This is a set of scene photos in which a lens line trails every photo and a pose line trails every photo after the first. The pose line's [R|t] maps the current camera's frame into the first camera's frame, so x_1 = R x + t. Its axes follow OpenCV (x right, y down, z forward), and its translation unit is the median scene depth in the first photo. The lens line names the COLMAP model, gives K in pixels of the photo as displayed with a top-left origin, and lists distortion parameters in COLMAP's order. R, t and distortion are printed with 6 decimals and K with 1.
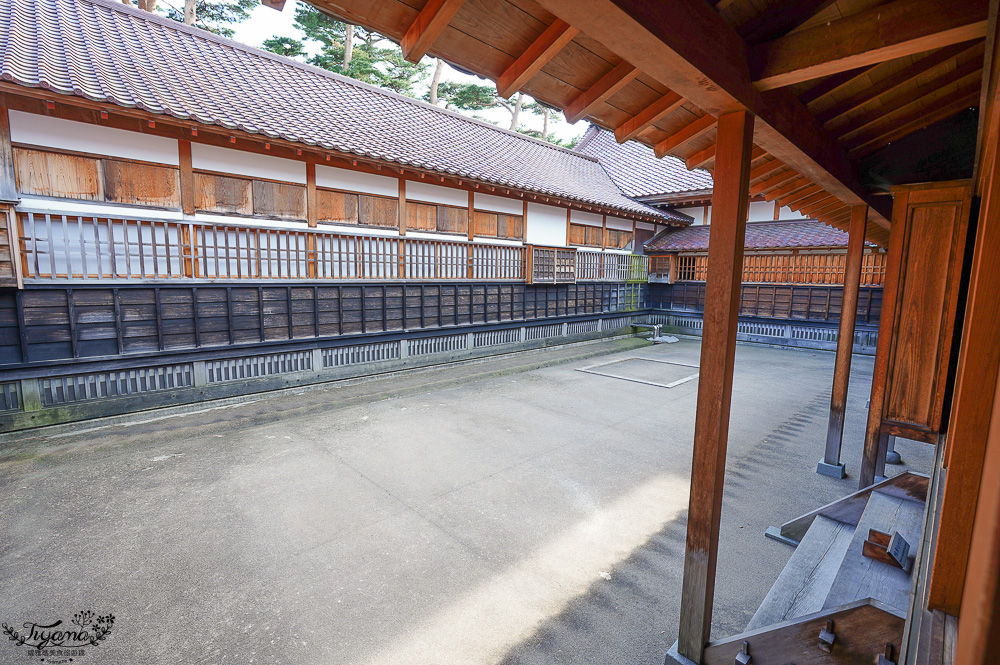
lens RADIAL K [[454.3, 0, 498.7], [0, 454.3, 330.3], [0, 0, 1]] dist [-0.000185, -0.000011]
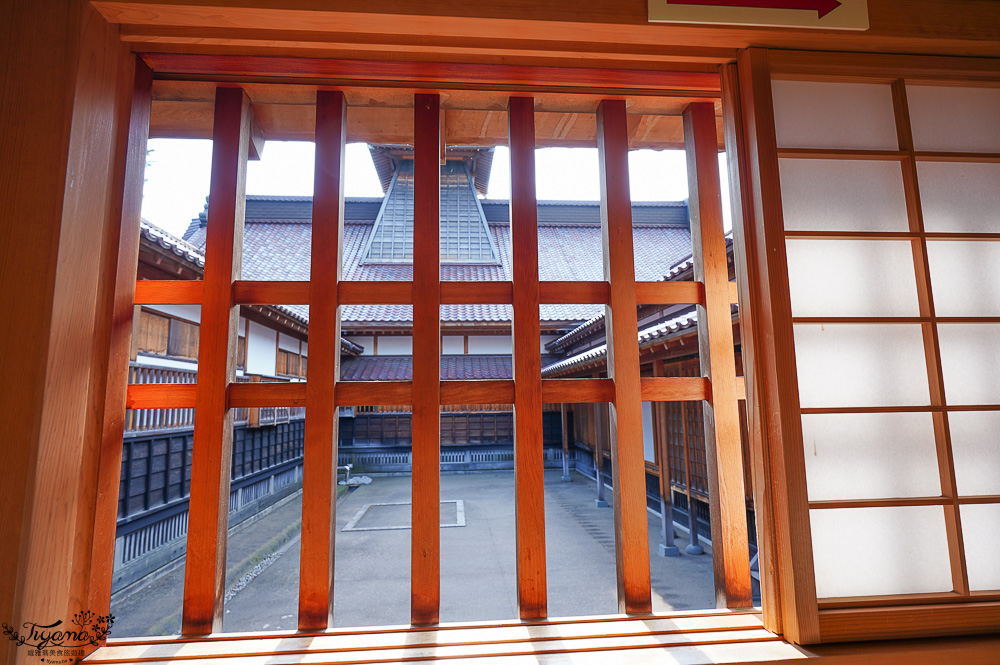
lens RADIAL K [[534.1, 0, 499.1], [0, 534.1, 331.7], [0, 0, 1]] dist [0.002326, 0.000049]
pose [[0.635847, 0.072969, 0.768358, -0.327327], [0.125339, 0.972544, -0.196083, -0.028951], [-0.761570, 0.220984, 0.609243, 0.112792]]
